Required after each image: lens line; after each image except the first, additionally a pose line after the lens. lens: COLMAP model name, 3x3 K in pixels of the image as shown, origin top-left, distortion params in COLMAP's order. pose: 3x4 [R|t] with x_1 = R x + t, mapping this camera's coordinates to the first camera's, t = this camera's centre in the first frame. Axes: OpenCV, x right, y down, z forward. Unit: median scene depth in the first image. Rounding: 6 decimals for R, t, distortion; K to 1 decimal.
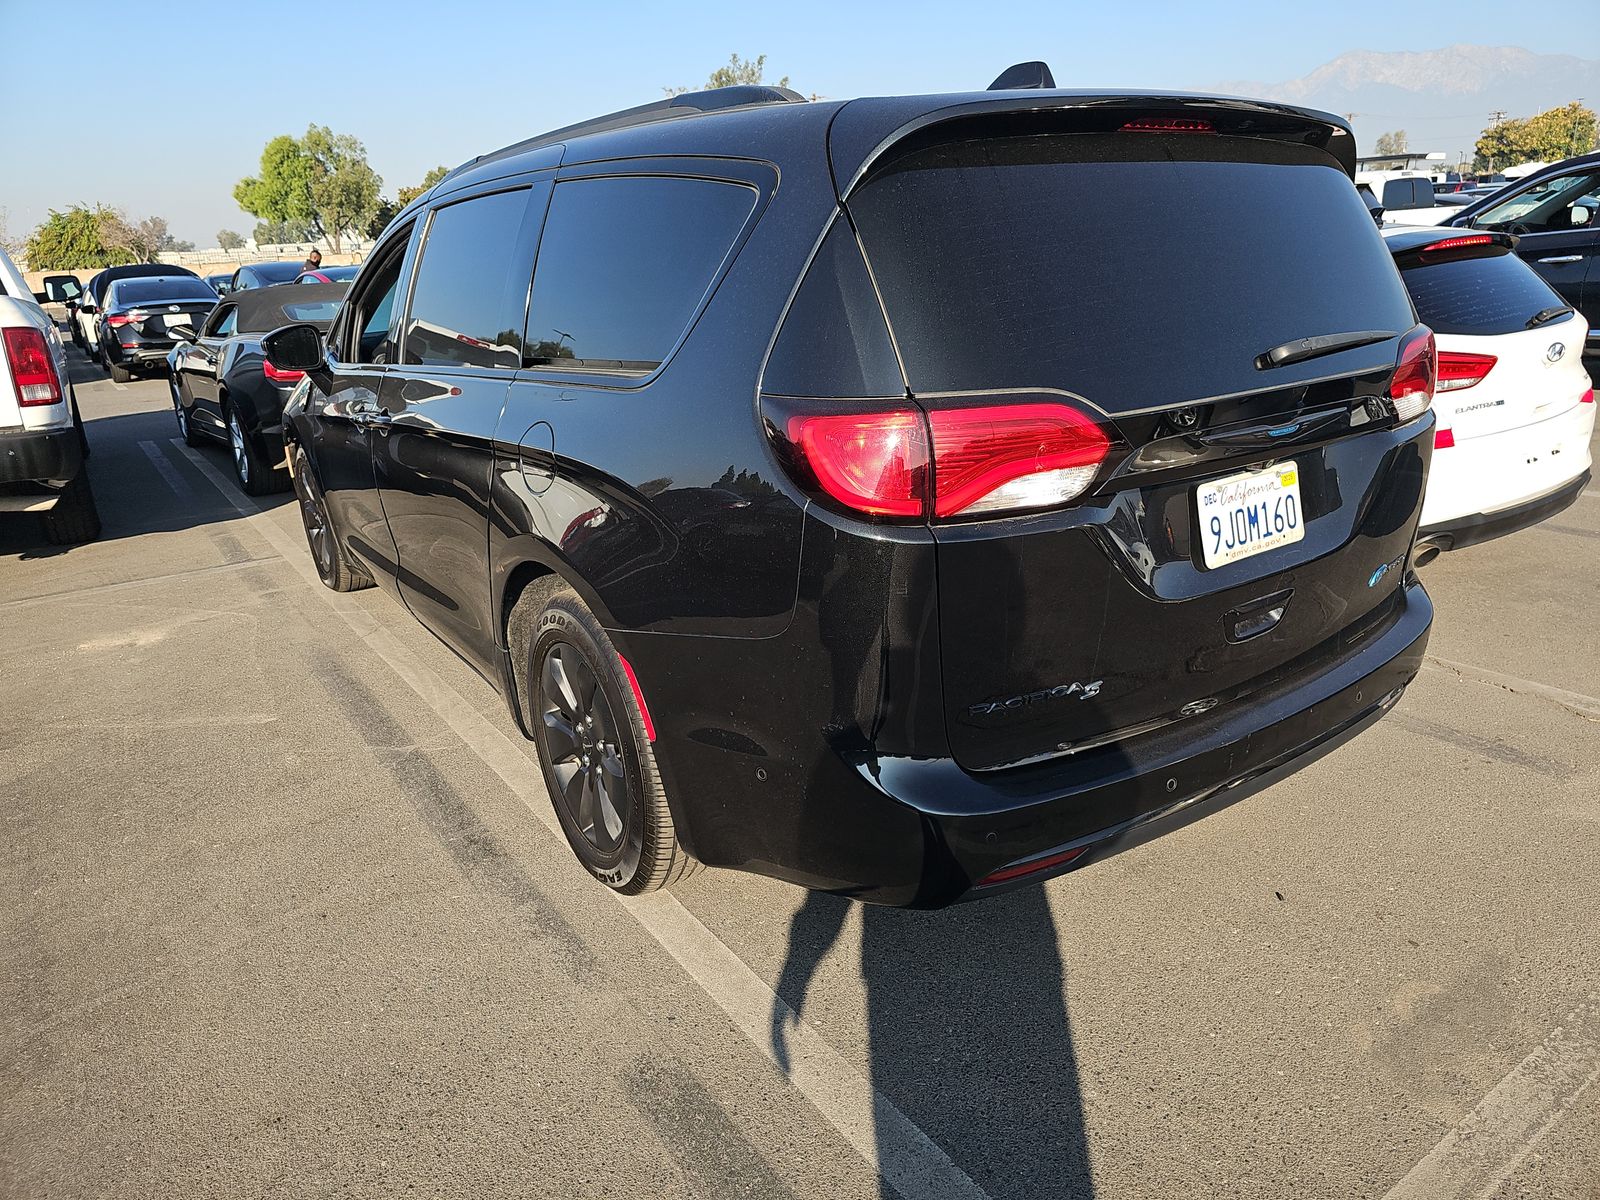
lens RADIAL K [[1078.0, 0, 800.0], [0, 1078.0, 600.0], [0, 0, 1]] dist [0.094065, -0.086348]
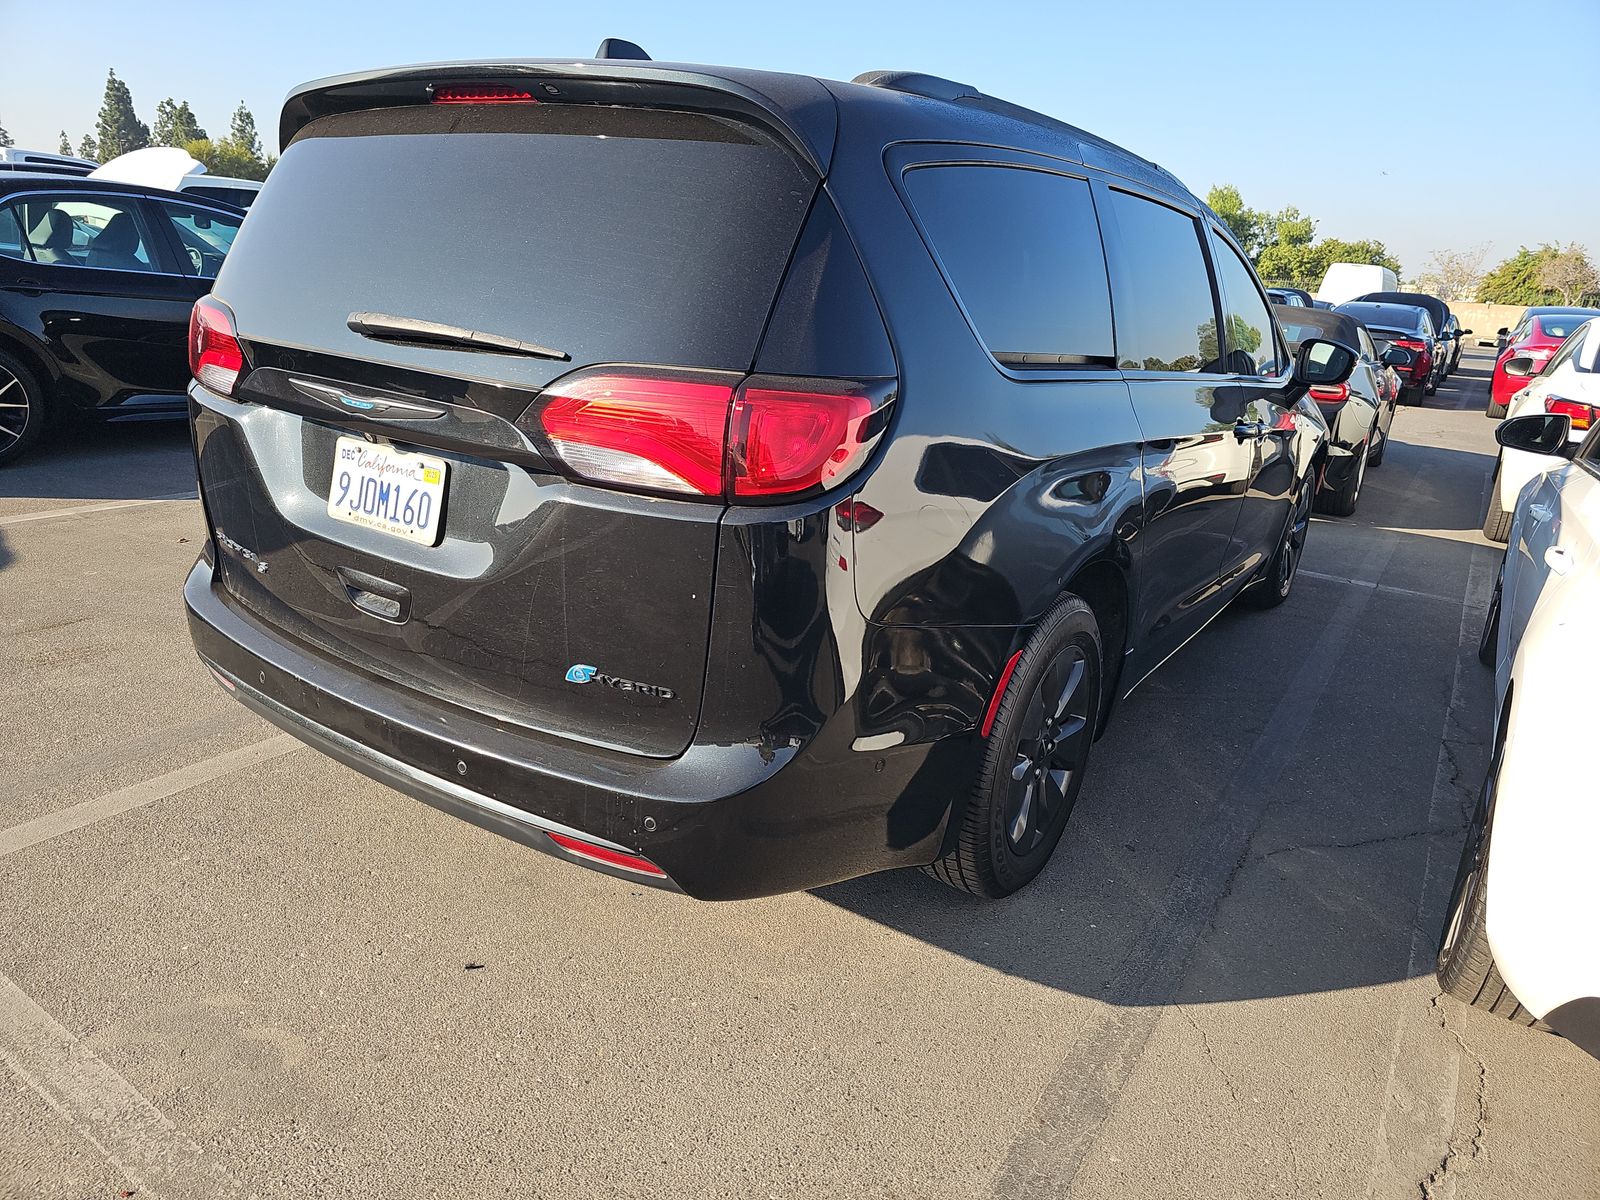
lens RADIAL K [[1078.0, 0, 800.0], [0, 1078.0, 600.0], [0, 0, 1]] dist [0.094065, -0.086348]
pose [[0.344575, 0.343270, -0.873747, 1.420436], [-0.372895, 0.904217, 0.208184, -0.330002], [0.861520, 0.254081, 0.439575, 0.909345]]
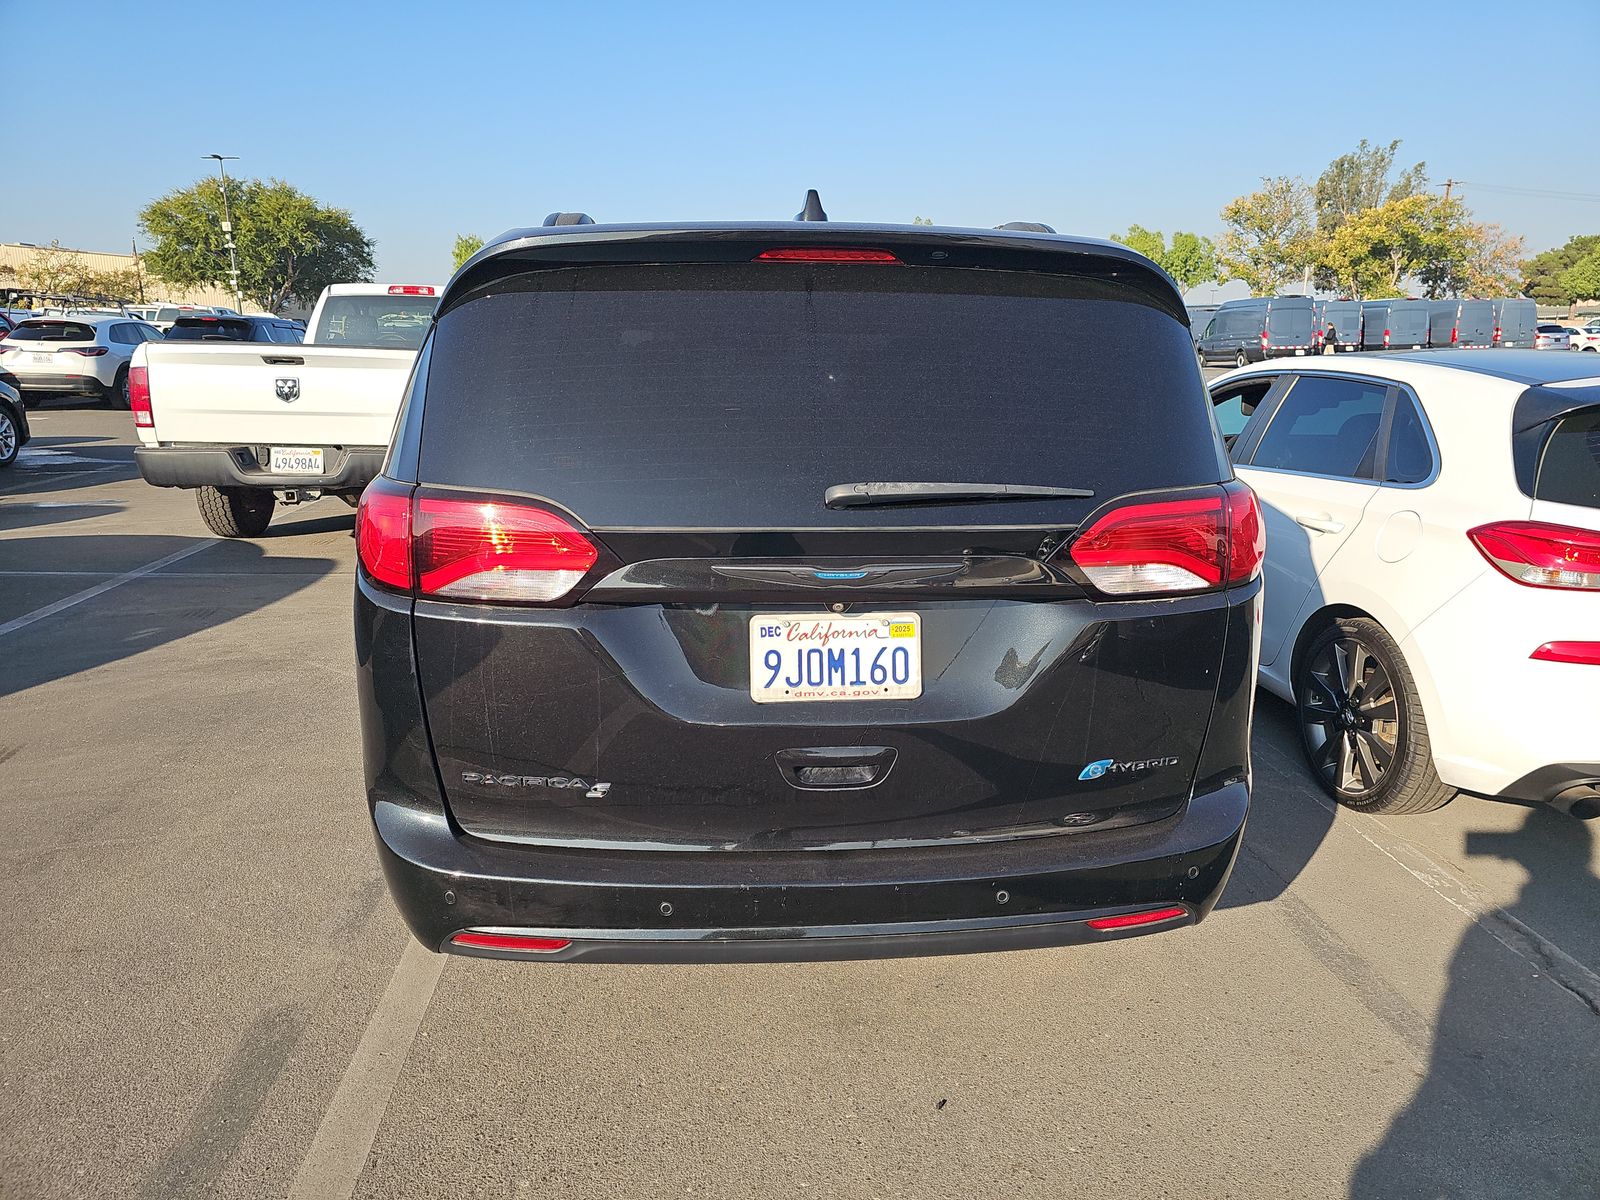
lens RADIAL K [[1078.0, 0, 800.0], [0, 1078.0, 600.0], [0, 0, 1]] dist [0.094065, -0.086348]
pose [[0.861085, 0.168204, -0.479833, 0.825210], [-0.201764, 0.979254, -0.018801, -0.103080], [0.466716, 0.113002, 0.877158, 0.151072]]
